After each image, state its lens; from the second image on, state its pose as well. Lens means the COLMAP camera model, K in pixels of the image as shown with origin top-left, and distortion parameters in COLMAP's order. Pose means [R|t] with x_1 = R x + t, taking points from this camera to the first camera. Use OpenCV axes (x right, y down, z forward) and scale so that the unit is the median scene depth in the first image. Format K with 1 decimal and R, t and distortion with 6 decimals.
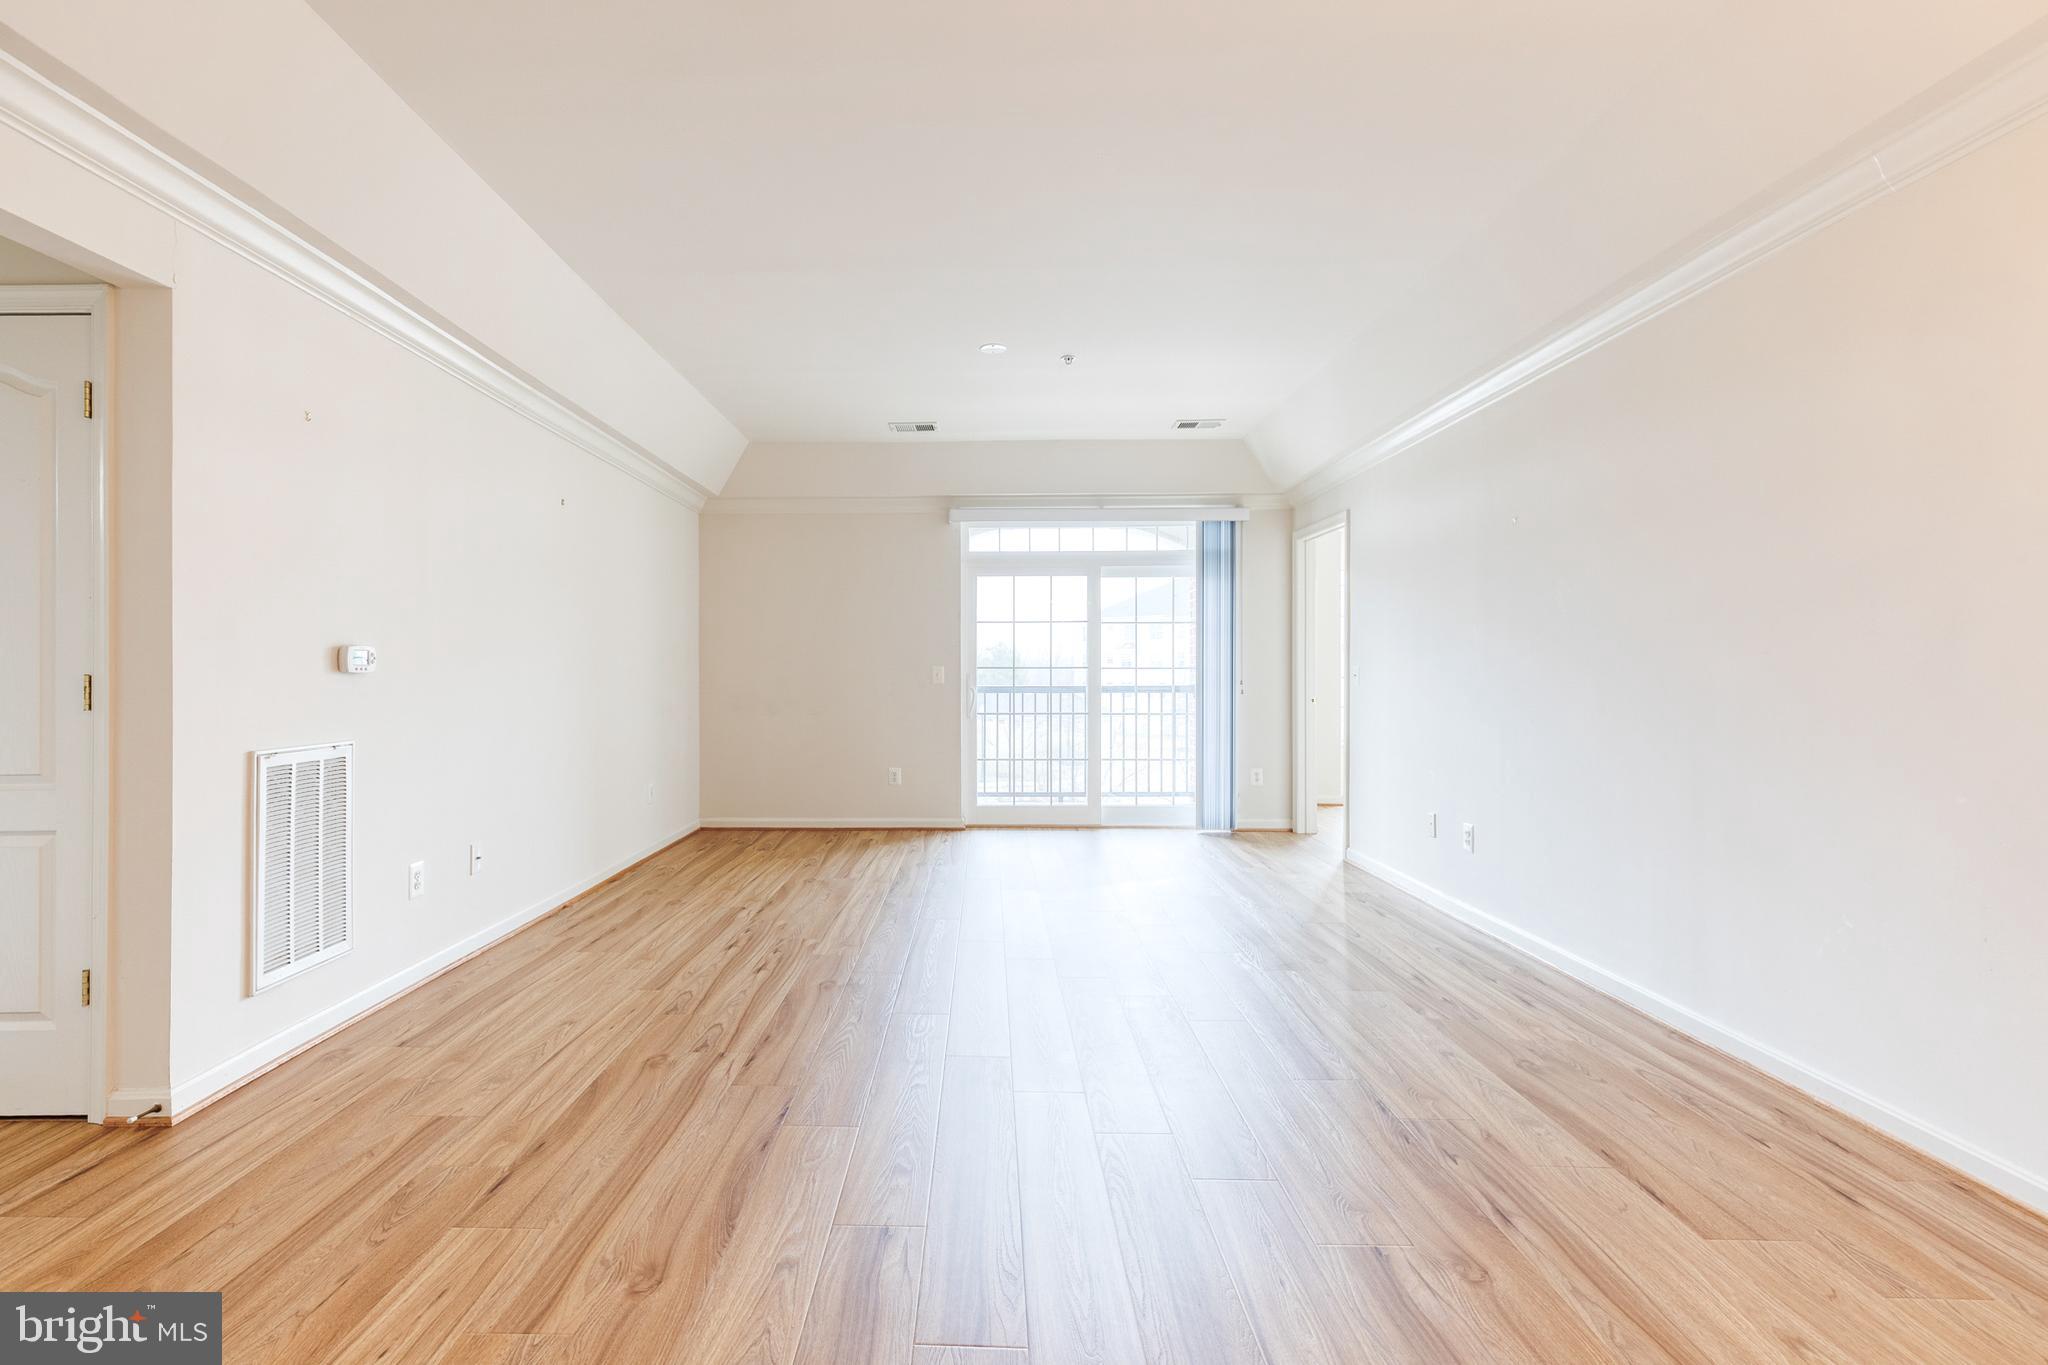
lens RADIAL K [[953.5, 0, 953.1], [0, 953.5, 674.3], [0, 0, 1]] dist [0.008204, -0.001341]
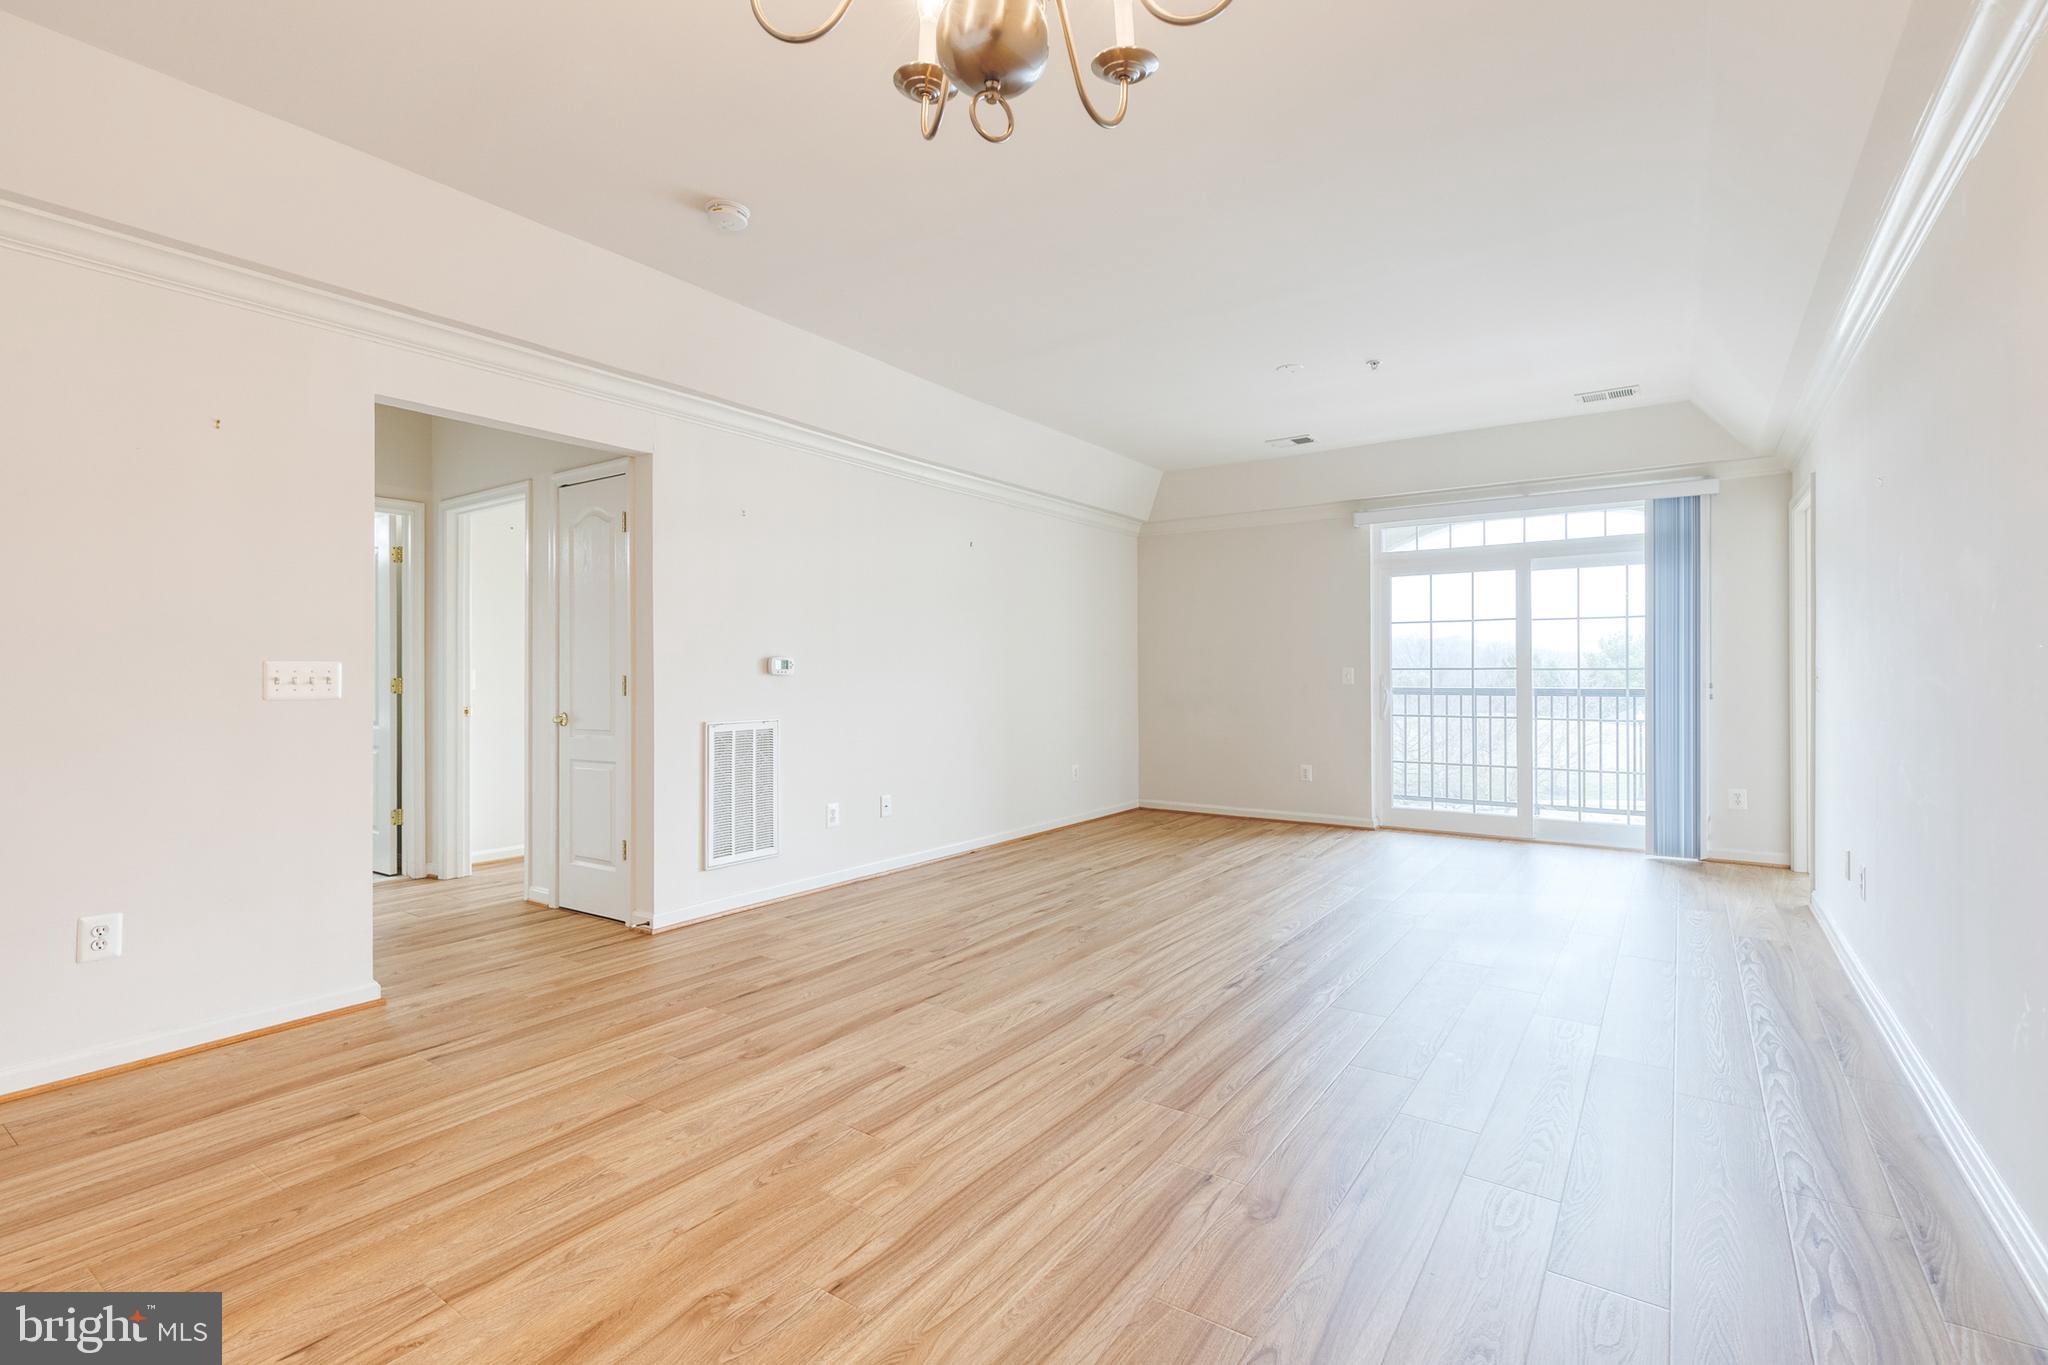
lens RADIAL K [[924.8, 0, 1041.6], [0, 924.8, 677.0], [0, 0, 1]] dist [0.011992, -0.002201]
pose [[0.841775, 0.001700, -0.539826, 0.294928], [-0.000453, 0.999997, 0.002443, -0.000725], [0.539829, -0.001812, 0.841773, -0.015155]]
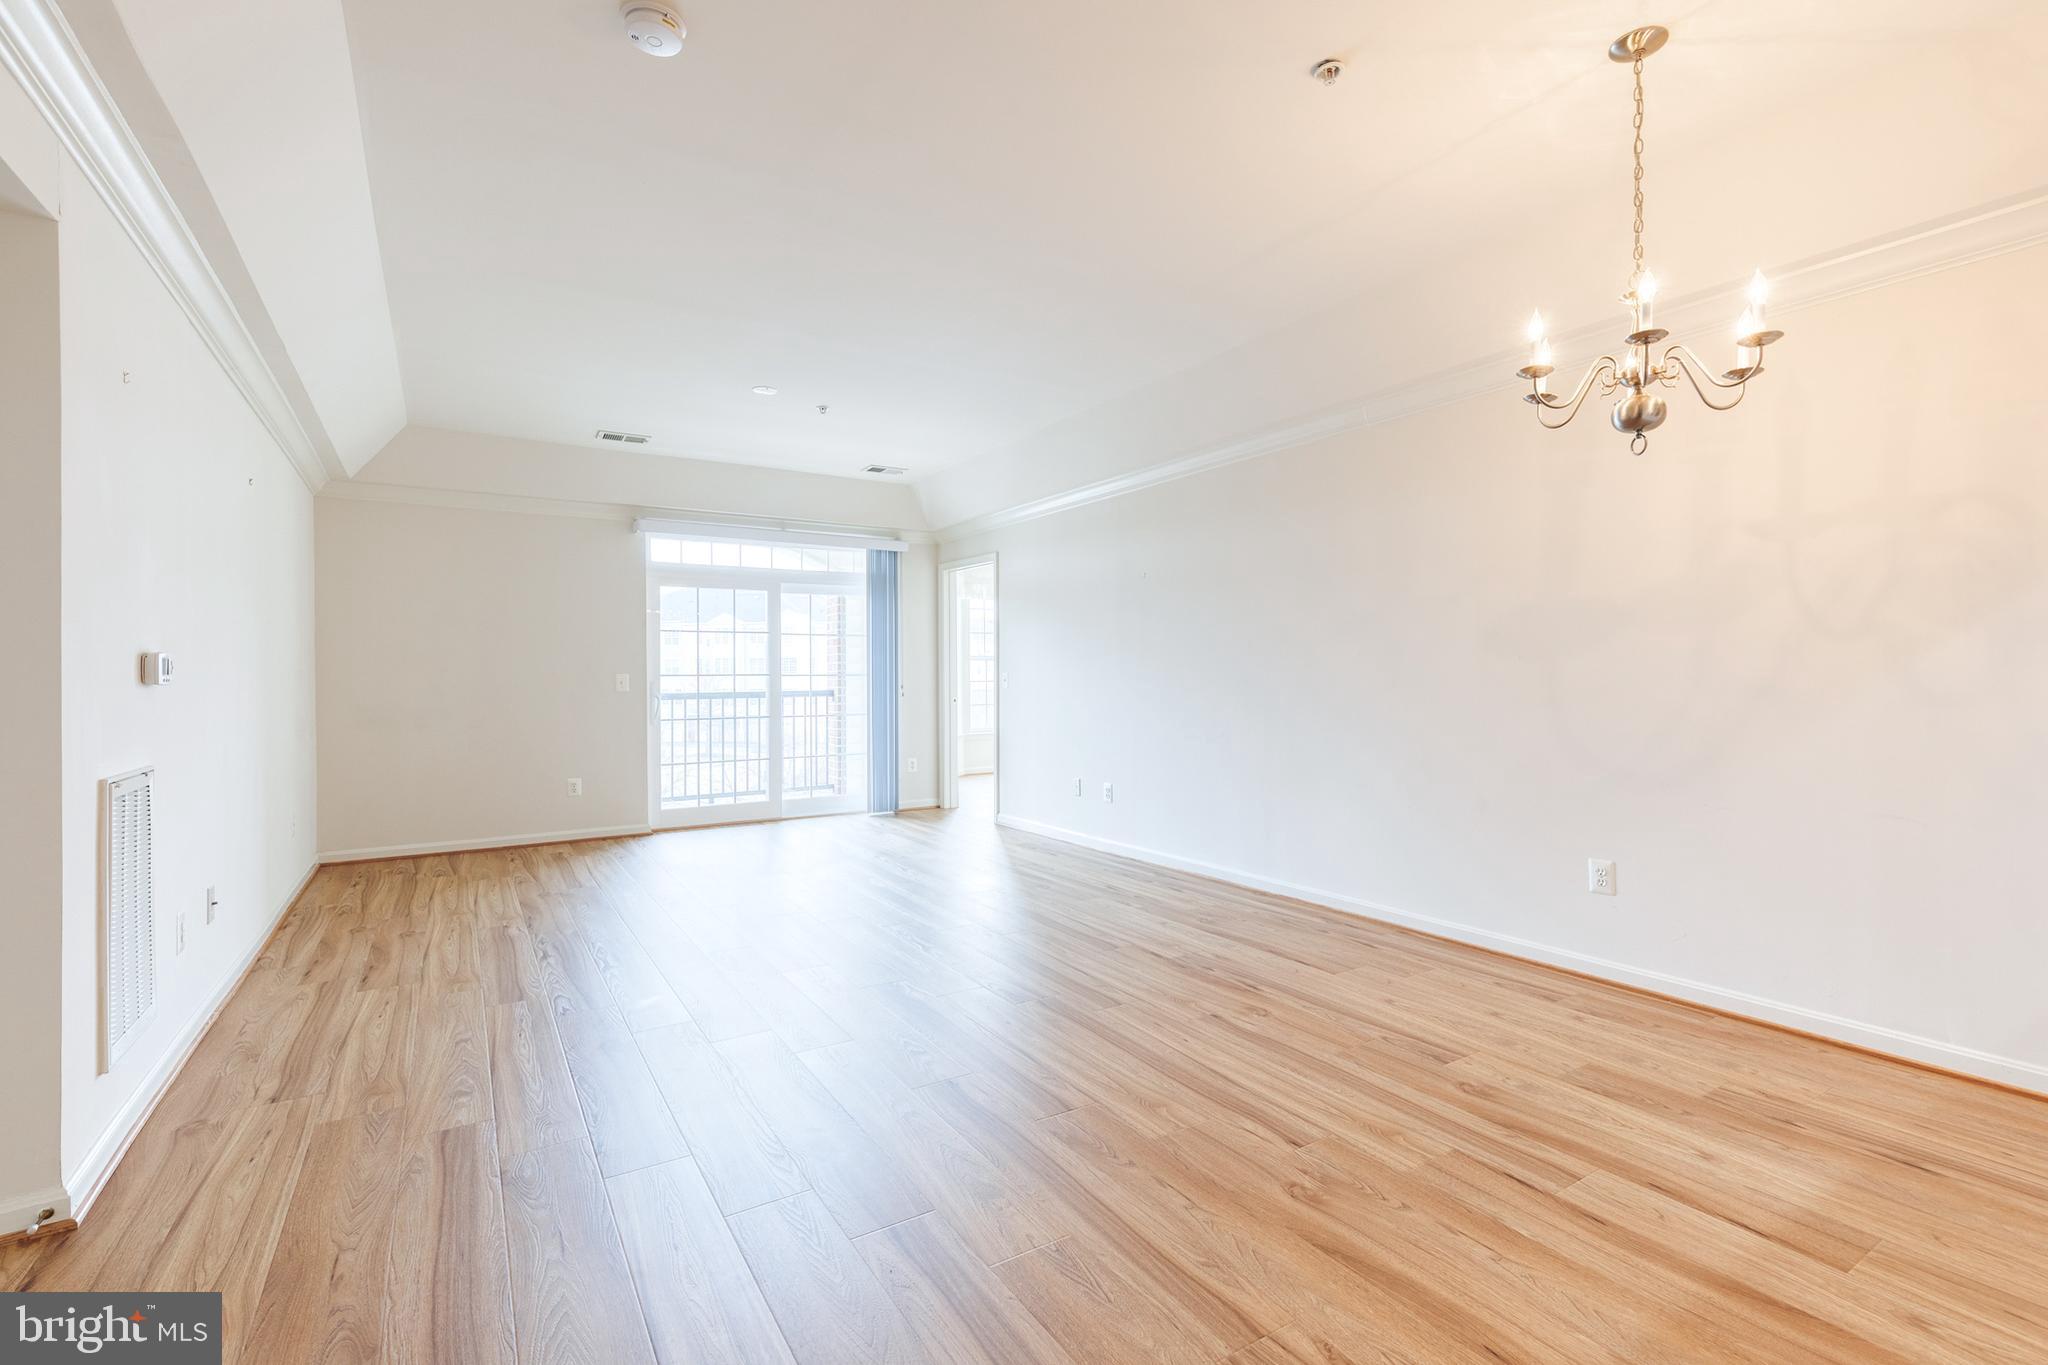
lens RADIAL K [[924.8, 0, 1041.6], [0, 924.8, 677.0], [0, 0, 1]] dist [0.011992, -0.002201]
pose [[0.823911, -0.004921, 0.566698, -0.248906], [0.007111, 0.999973, -0.001655, -0.000426], [-0.566674, 0.005393, 0.823924, -0.063627]]
